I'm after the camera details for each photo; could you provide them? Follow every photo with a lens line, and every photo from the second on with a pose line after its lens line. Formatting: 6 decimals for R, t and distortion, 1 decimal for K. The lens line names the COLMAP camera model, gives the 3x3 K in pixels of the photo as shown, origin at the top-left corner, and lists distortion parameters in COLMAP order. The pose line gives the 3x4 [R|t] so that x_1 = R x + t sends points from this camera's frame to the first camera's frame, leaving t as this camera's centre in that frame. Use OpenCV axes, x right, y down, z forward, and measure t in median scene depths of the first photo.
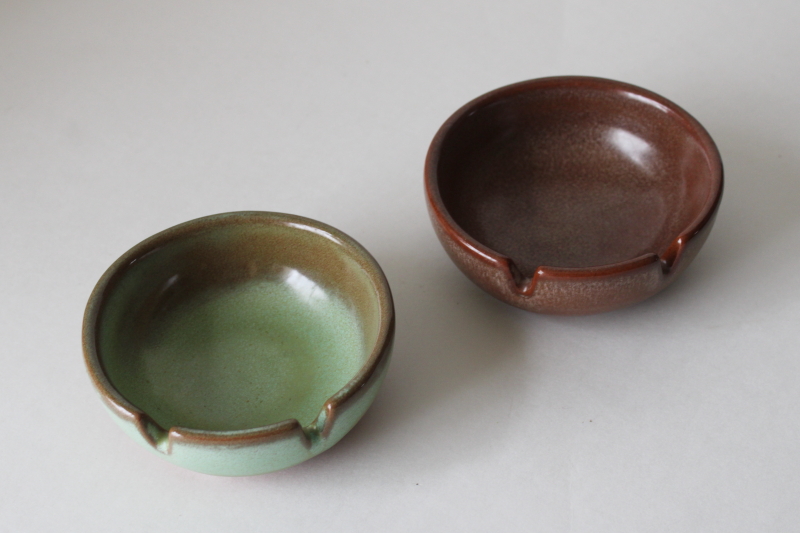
lens RADIAL K [[761.4, 0, 400.0], [0, 761.4, 266.5], [0, 0, 1]] dist [-0.171737, 0.001993]
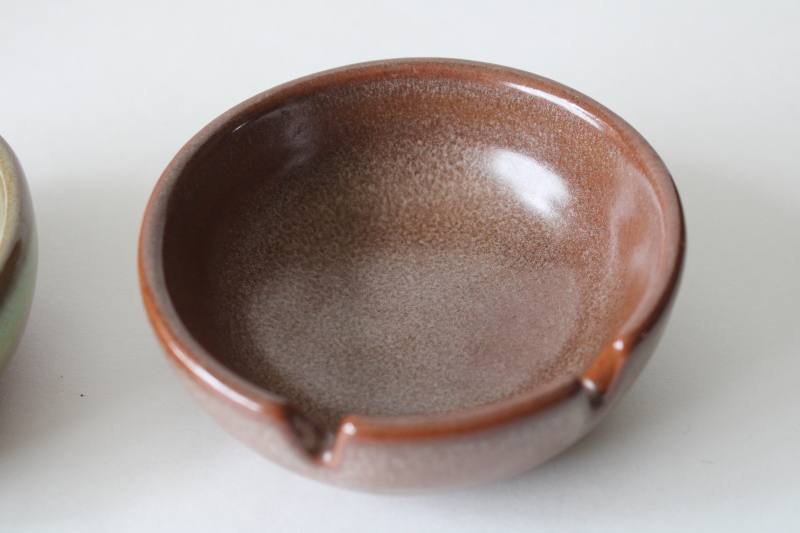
lens RADIAL K [[761.4, 0, 400.0], [0, 761.4, 266.5], [0, 0, 1]] dist [-0.171737, 0.001993]
pose [[0.987176, -0.053332, 0.150465, 0.127398], [0.061499, 0.996846, -0.050156, -0.061764], [-0.147316, 0.058766, 0.987342, 0.426566]]
